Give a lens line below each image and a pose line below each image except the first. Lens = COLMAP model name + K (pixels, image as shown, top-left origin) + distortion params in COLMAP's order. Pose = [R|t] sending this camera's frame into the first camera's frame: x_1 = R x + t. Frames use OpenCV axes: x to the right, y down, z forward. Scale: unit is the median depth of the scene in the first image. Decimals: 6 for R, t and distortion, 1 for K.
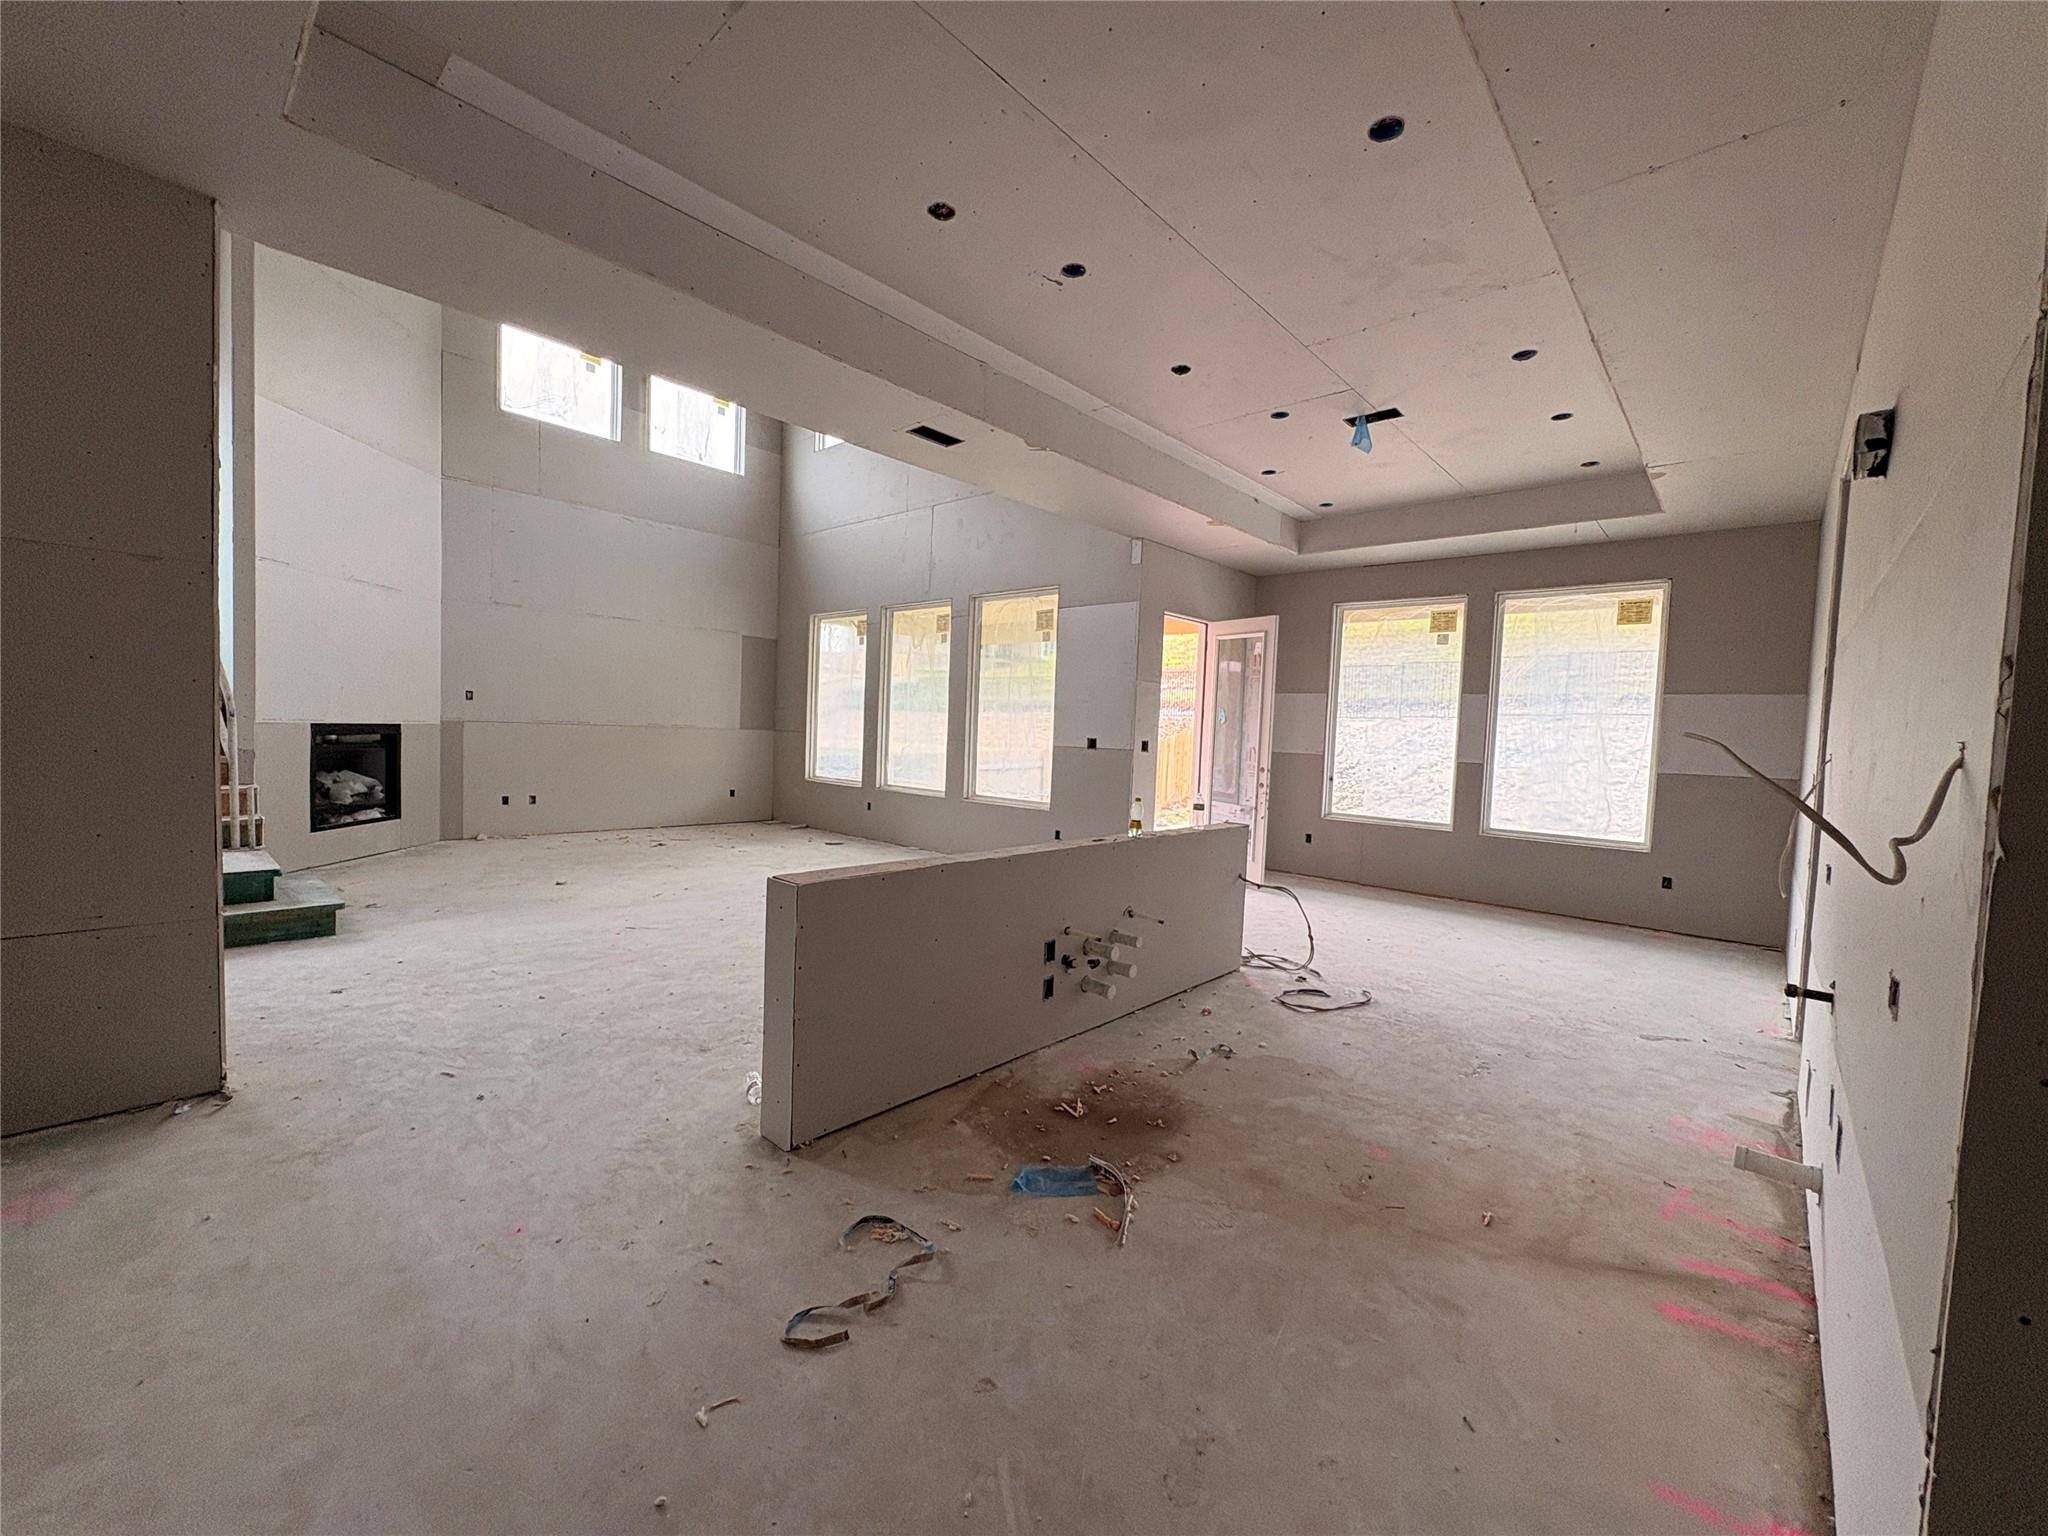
lens RADIAL K [[817.5, 0, 1024.0], [0, 817.5, 768.0], [0, 0, 1]] dist [0.001206, 0.000020]
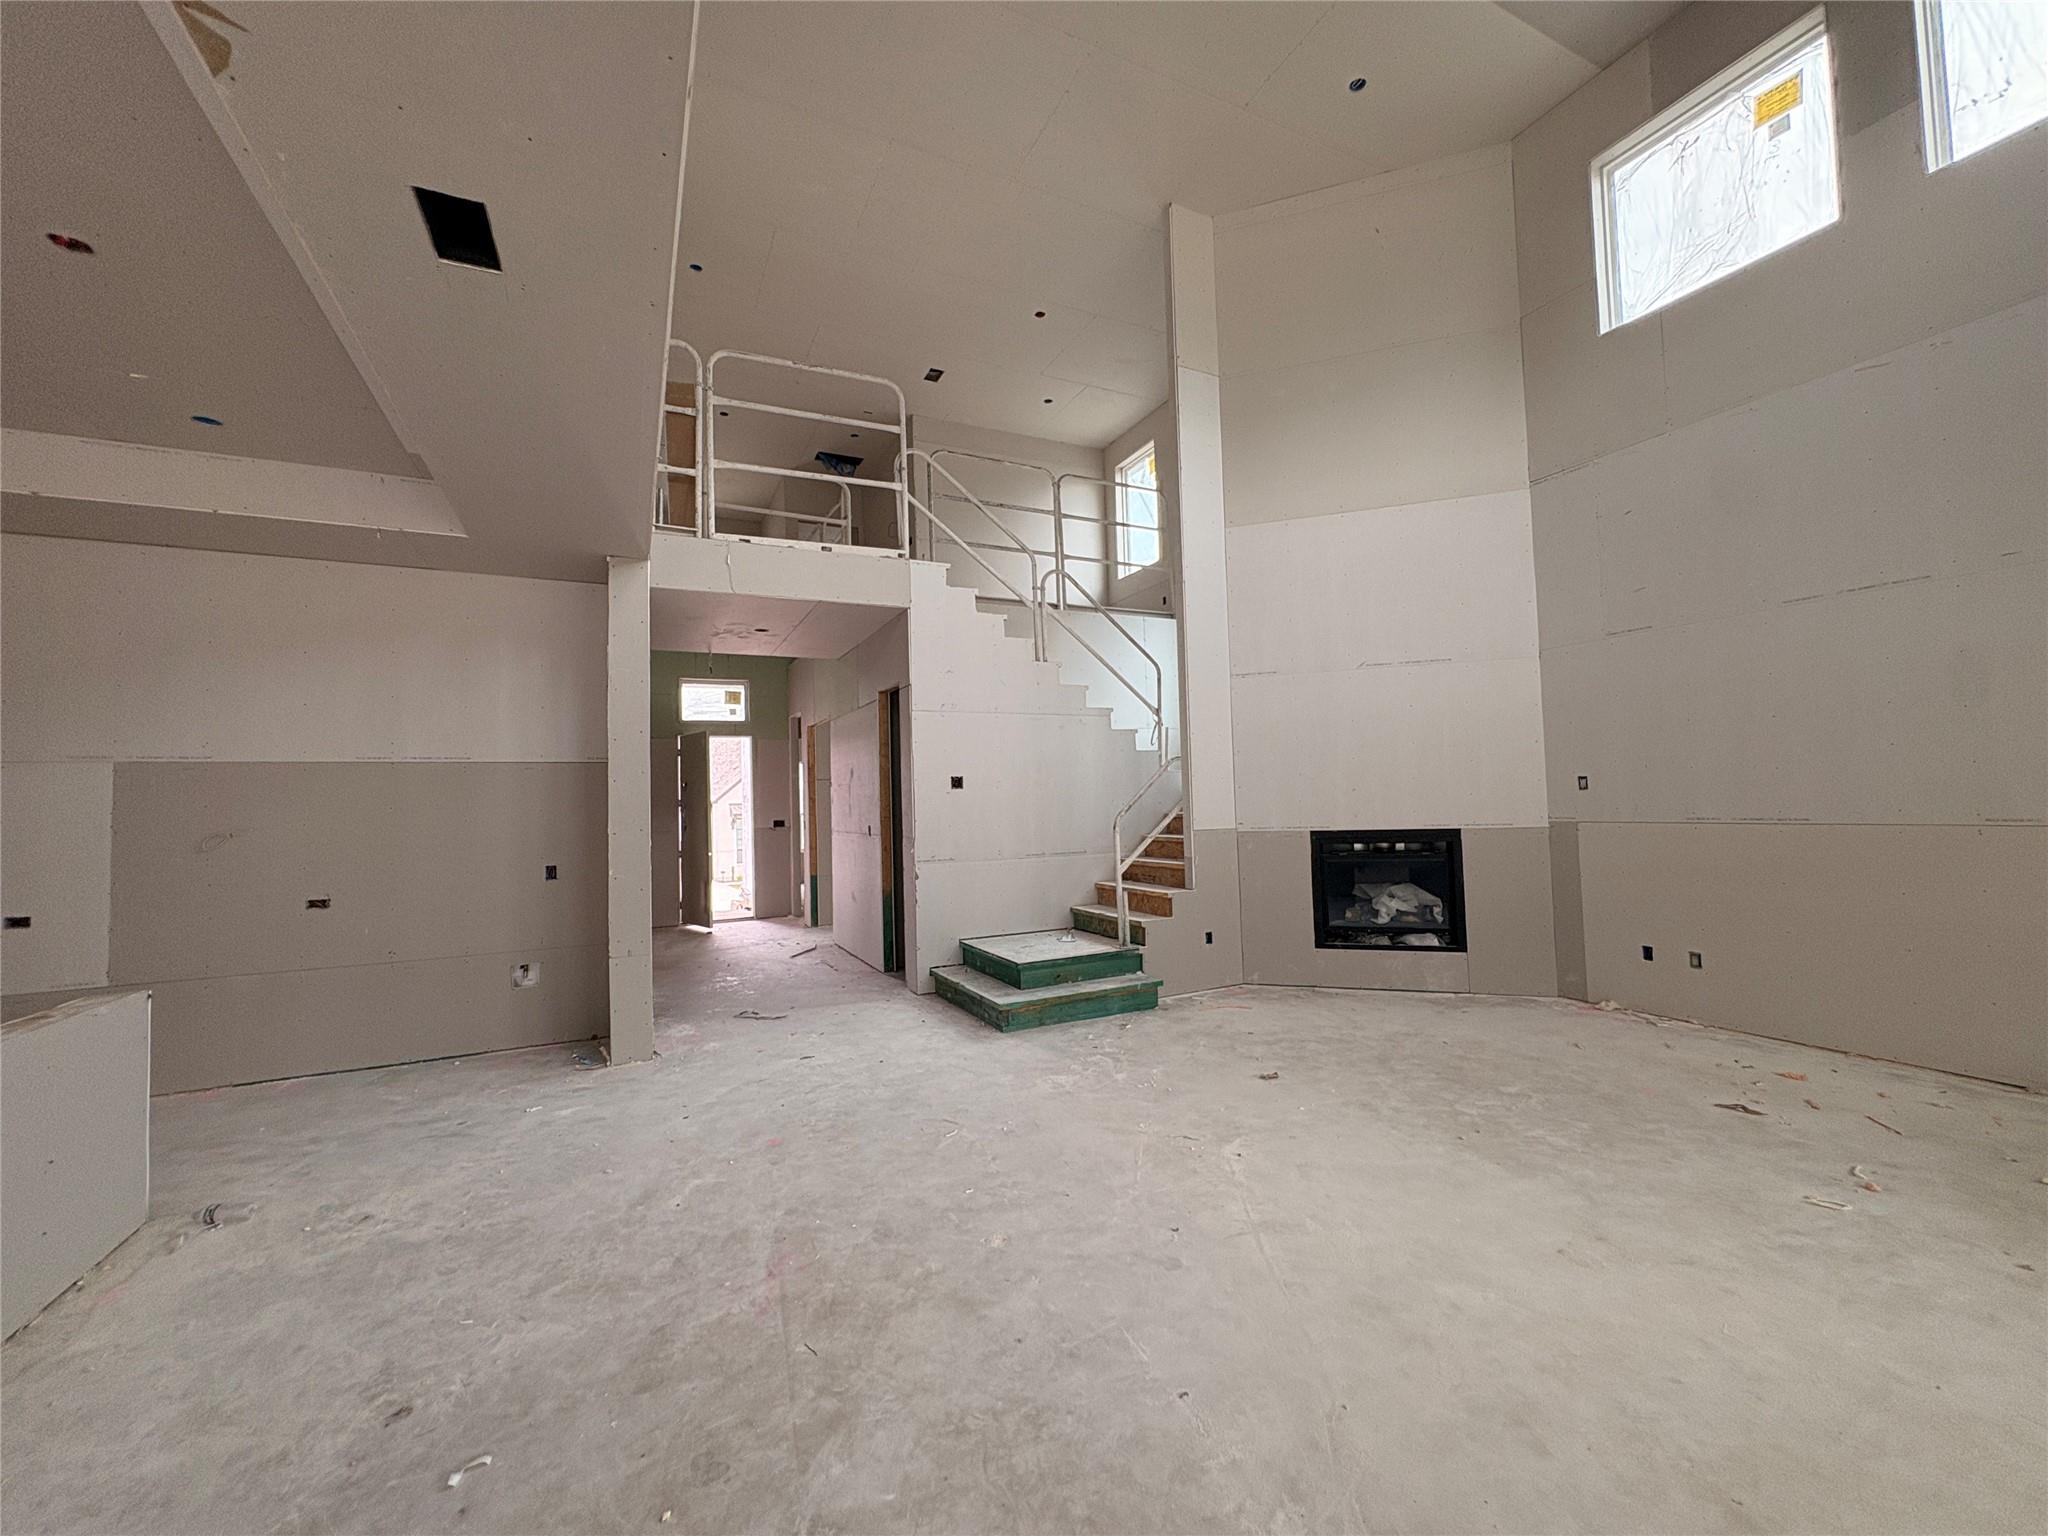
lens RADIAL K [[817.5, 0, 1024.0], [0, 817.5, 768.0], [0, 0, 1]] dist [0.001206, 0.000020]
pose [[-0.368845, -0.068480, -0.926965, 0.110344], [-0.029739, 0.997641, -0.061867, -0.050067], [0.929015, 0.004748, -0.370012, 0.888634]]
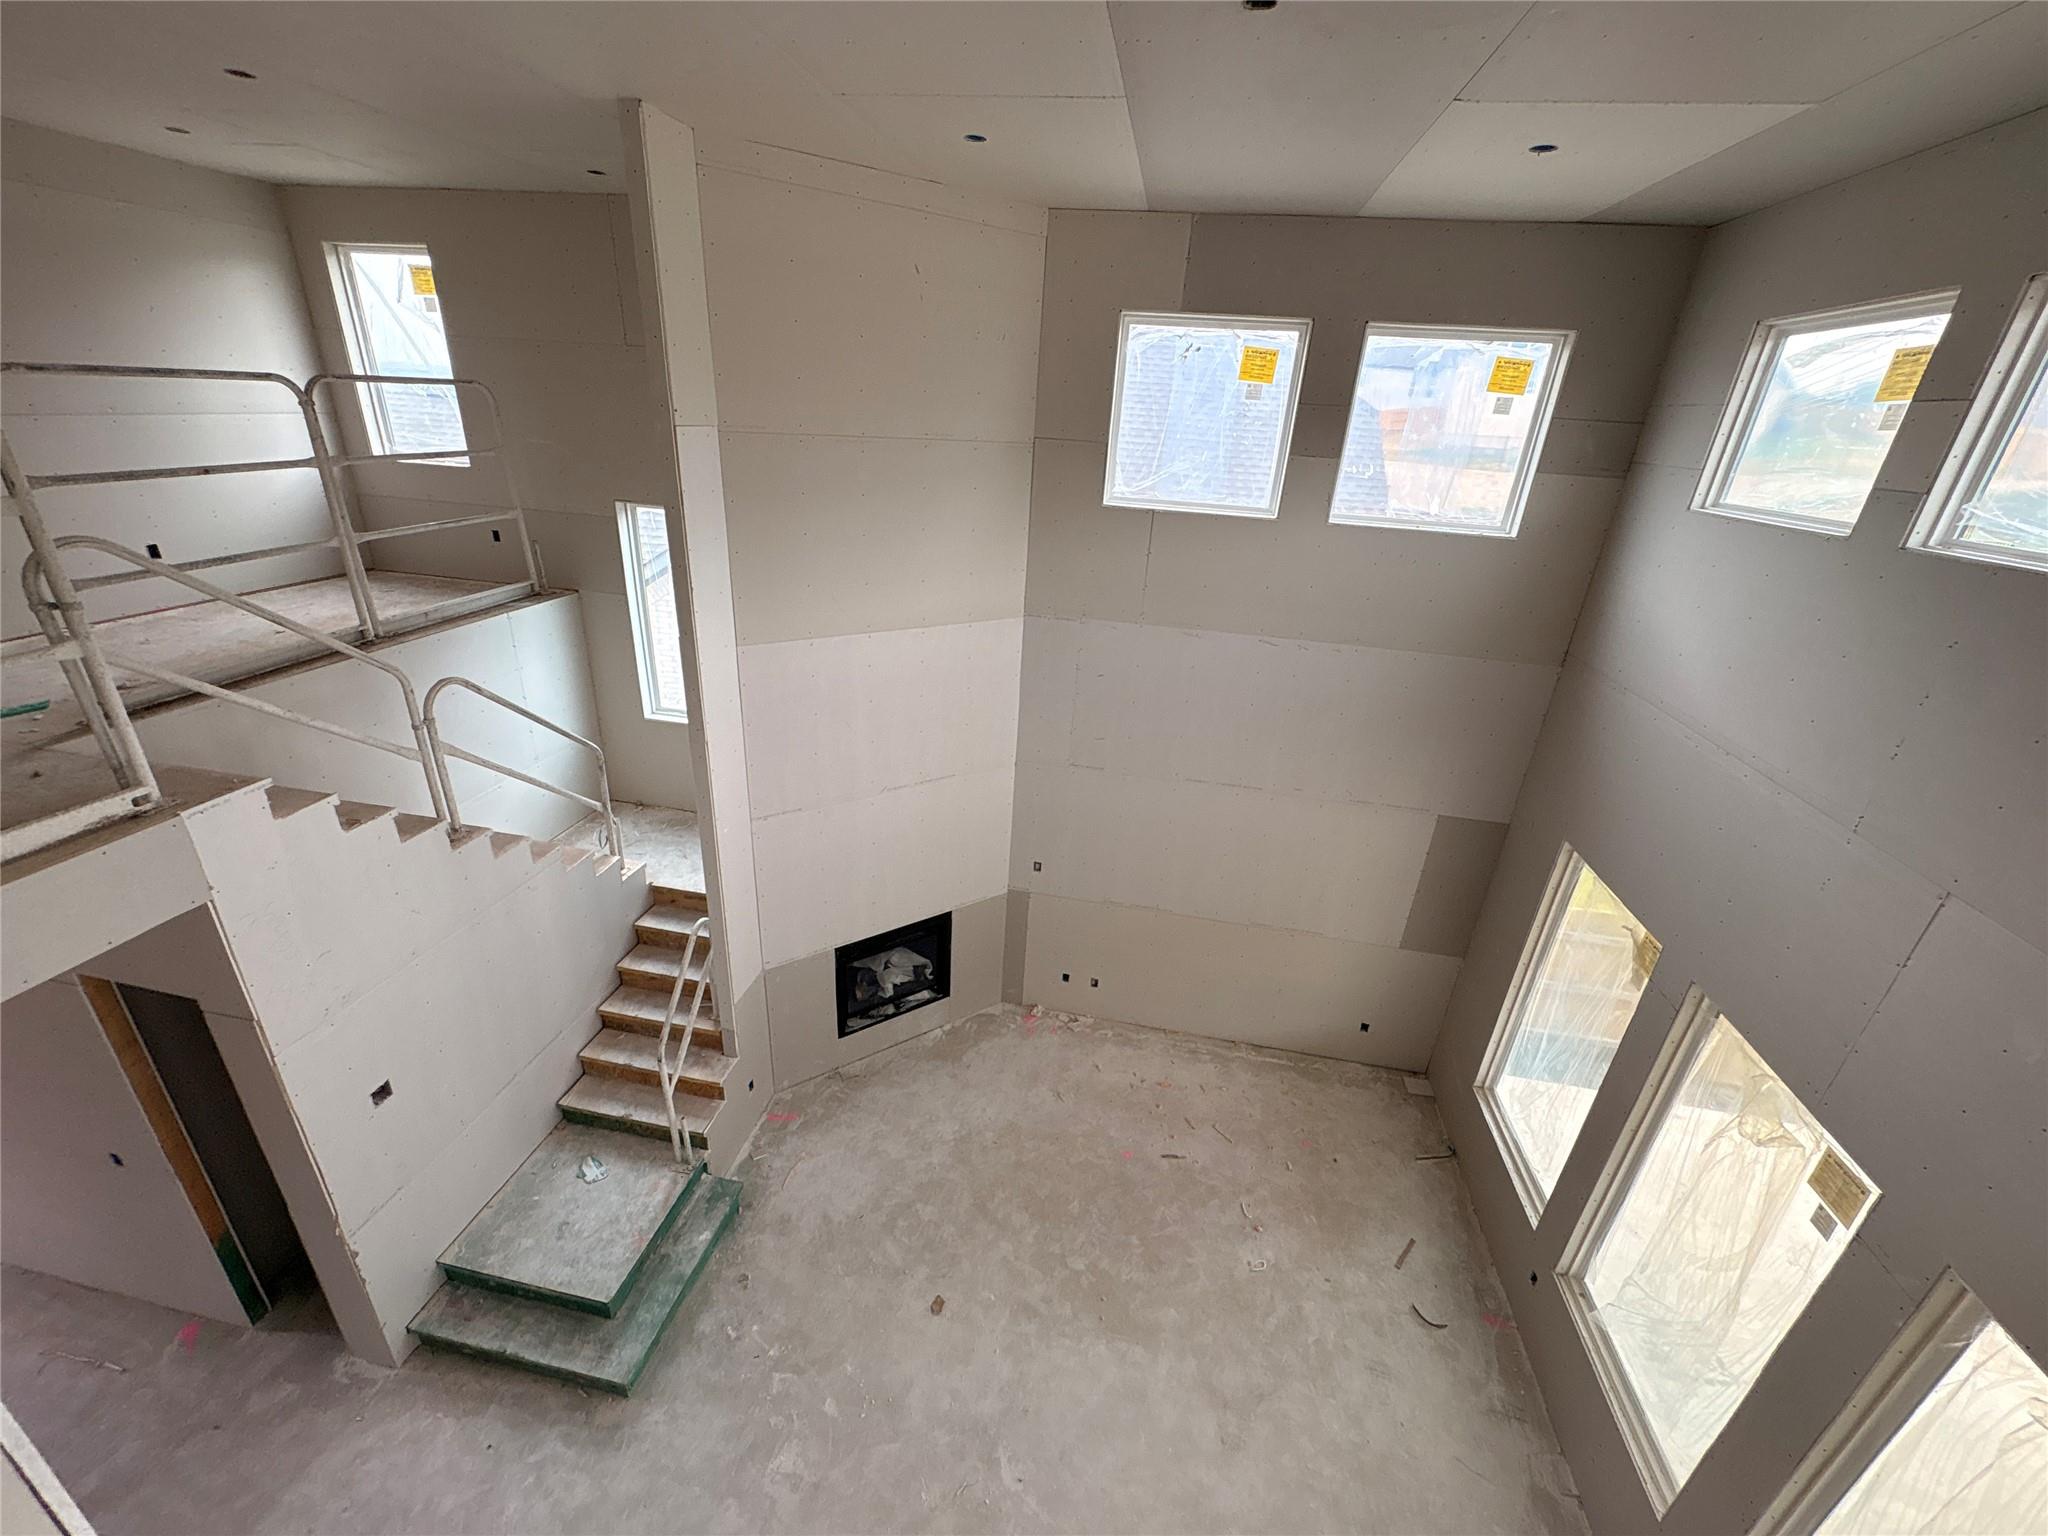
lens RADIAL K [[810.8, 0, 1023.6], [0, 810.8, 769.7], [0, 0, 1]] dist [0.000394, 0.000073]
pose [[0.529421, 0.334888, -0.779464, -0.083466], [-0.078717, 0.934217, 0.347911, -0.502093], [0.844700, -0.122834, 0.520955, 0.615986]]
